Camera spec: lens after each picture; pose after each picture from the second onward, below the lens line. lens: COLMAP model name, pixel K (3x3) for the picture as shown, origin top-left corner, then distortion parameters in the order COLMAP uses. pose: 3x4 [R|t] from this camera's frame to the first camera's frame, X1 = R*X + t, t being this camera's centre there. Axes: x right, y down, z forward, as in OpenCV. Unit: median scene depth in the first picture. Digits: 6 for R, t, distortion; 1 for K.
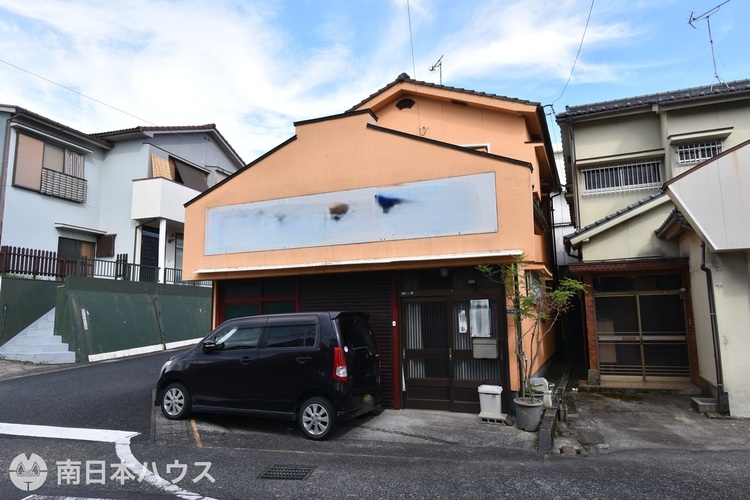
lens RADIAL K [[494.2, 0, 375.0], [0, 494.2, 250.0], [0, 0, 1]] dist [0.006889, -0.028327]
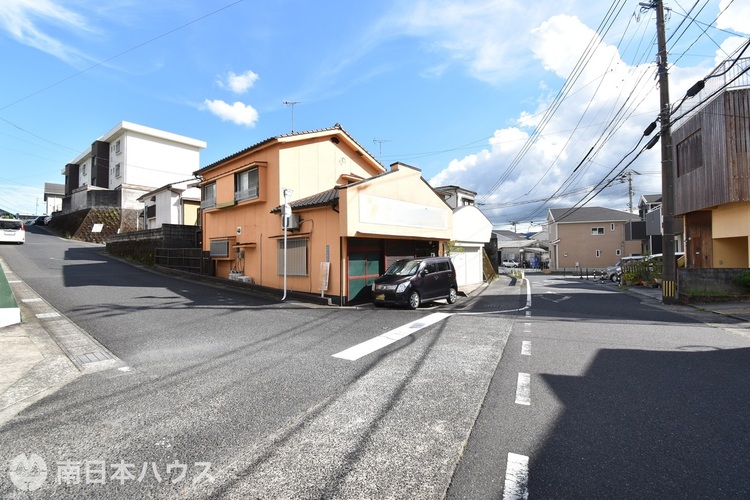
lens RADIAL K [[332.4, 0, 378.3], [0, 332.4, 247.5], [0, 0, 1]] dist [0.009980, -0.018411]
pose [[0.313841, 0.032910, 0.948905, -1.144932], [-0.127120, 0.991858, 0.007644, 0.065773], [-0.940927, -0.123024, 0.315469, 0.486734]]
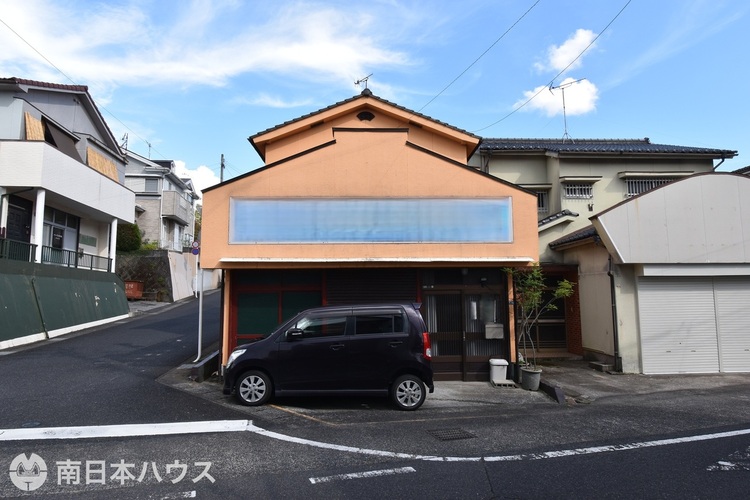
lens RADIAL K [[465.5, 0, 375.0], [0, 465.5, 250.0], [0, 0, 1]] dist [0.004280, -0.017784]
pose [[0.907241, 0.052254, 0.417352, -0.392327], [-0.063564, 0.997890, 0.013237, -0.006959], [-0.415780, -0.038538, 0.908648, 0.016046]]
